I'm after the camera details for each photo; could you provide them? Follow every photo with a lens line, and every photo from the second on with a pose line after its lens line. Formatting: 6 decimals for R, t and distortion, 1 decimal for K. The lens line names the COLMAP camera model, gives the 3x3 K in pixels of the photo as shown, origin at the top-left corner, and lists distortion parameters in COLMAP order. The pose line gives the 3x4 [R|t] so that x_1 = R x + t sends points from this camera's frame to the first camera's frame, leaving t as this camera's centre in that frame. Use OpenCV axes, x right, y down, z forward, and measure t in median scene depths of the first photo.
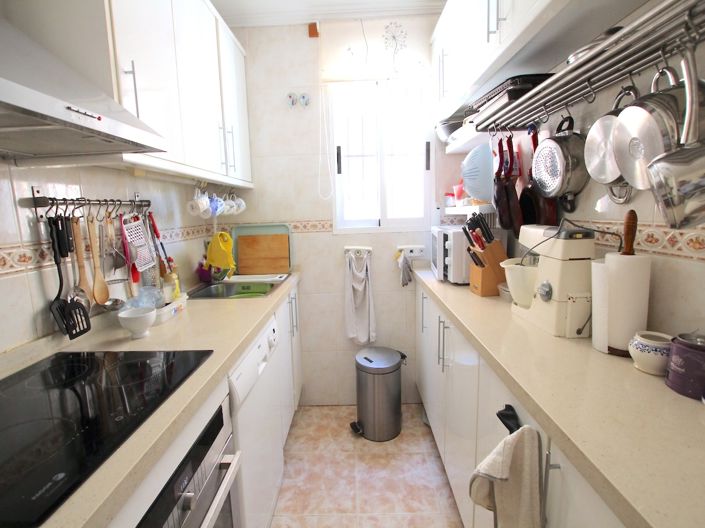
lens RADIAL K [[327.0, 0, 352.5], [0, 327.0, 259.2], [0, 0, 1]] dist [-0.032524, 0.003761]
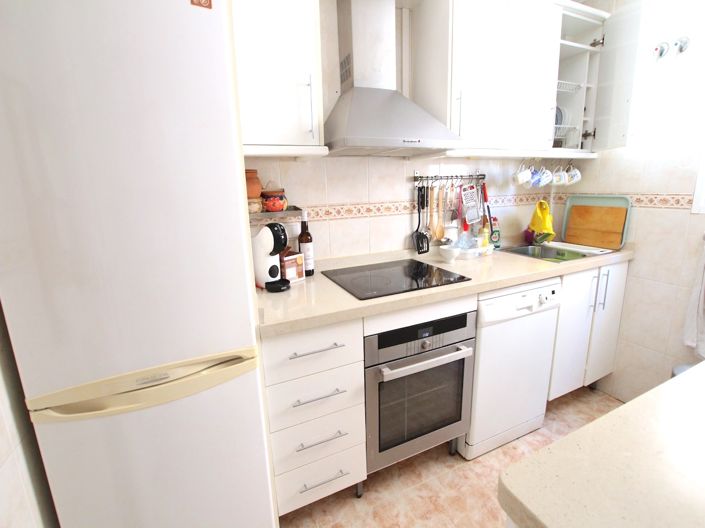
lens RADIAL K [[327.0, 0, 351.3], [0, 327.0, 261.6], [0, 0, 1]] dist [-0.032524, 0.003761]
pose [[0.418752, 0.223162, -0.880253, 0.484019], [-0.116930, 0.974516, 0.191433, -0.017713], [0.900541, 0.022765, 0.434174, -0.130817]]
